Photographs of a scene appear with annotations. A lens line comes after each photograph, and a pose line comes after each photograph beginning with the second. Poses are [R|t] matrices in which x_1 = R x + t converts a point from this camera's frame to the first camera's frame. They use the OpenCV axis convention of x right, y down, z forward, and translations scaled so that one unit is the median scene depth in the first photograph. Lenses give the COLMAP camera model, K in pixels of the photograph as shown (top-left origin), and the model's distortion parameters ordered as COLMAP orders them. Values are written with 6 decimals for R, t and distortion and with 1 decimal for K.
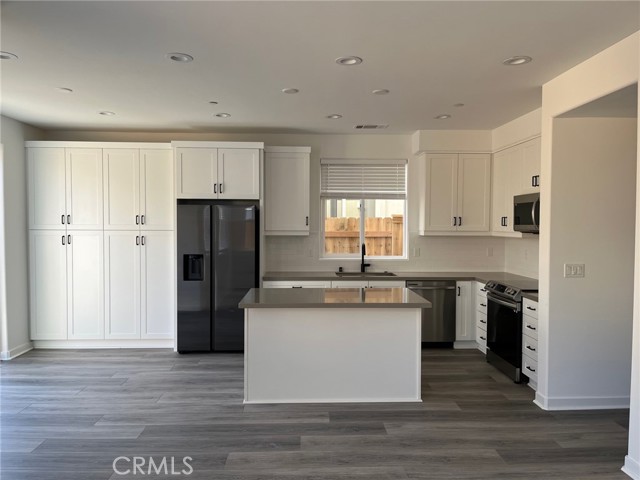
lens RADIAL K [[479.6, 0, 317.1], [0, 479.6, 240.6], [0, 0, 1]] dist [0.032077, -0.045138]
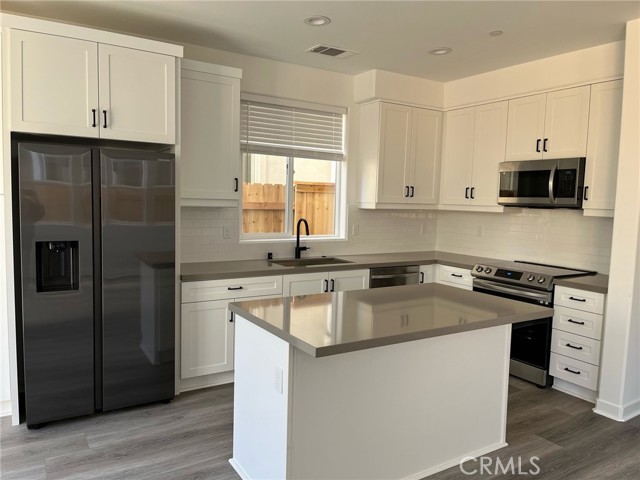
lens RADIAL K [[479.6, 0, 318.7], [0, 479.6, 243.1], [0, 0, 1]] dist [0.032077, -0.045138]
pose [[0.861382, -0.027778, 0.507198, -0.261435], [-0.005903, 0.997889, 0.064677, -0.004794], [-0.507923, -0.058706, 0.859399, 0.381141]]
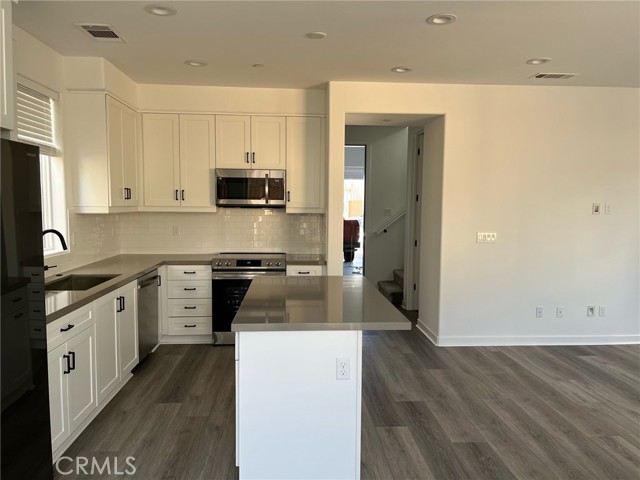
lens RADIAL K [[479.6, 0, 320.1], [0, 479.6, 241.6], [0, 0, 1]] dist [0.032077, -0.045138]
pose [[-0.034743, -0.083268, 0.995921, -0.504435], [0.022972, 0.996193, 0.084093, -0.021582], [-0.999132, 0.025800, -0.032698, 0.731696]]
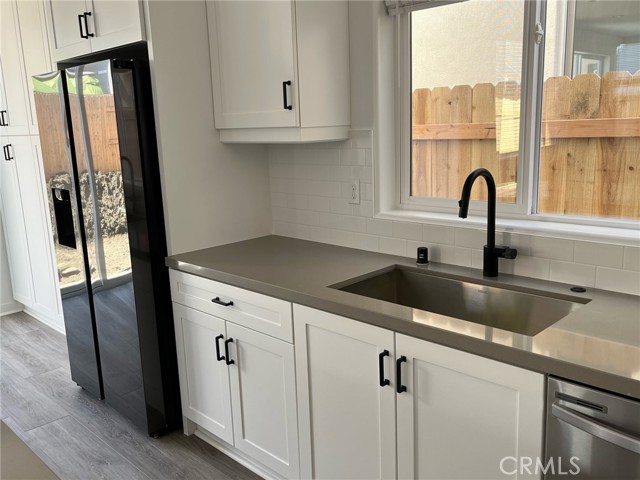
lens RADIAL K [[568.0, 0, 319.4], [0, 568.0, 241.5], [0, 0, 1]] dist [0.040696, 0.006881]
pose [[0.678689, 0.115906, -0.725222, 0.276829], [0.017747, 0.984592, 0.173967, -0.011317], [0.734211, -0.130940, 0.666175, 0.762472]]
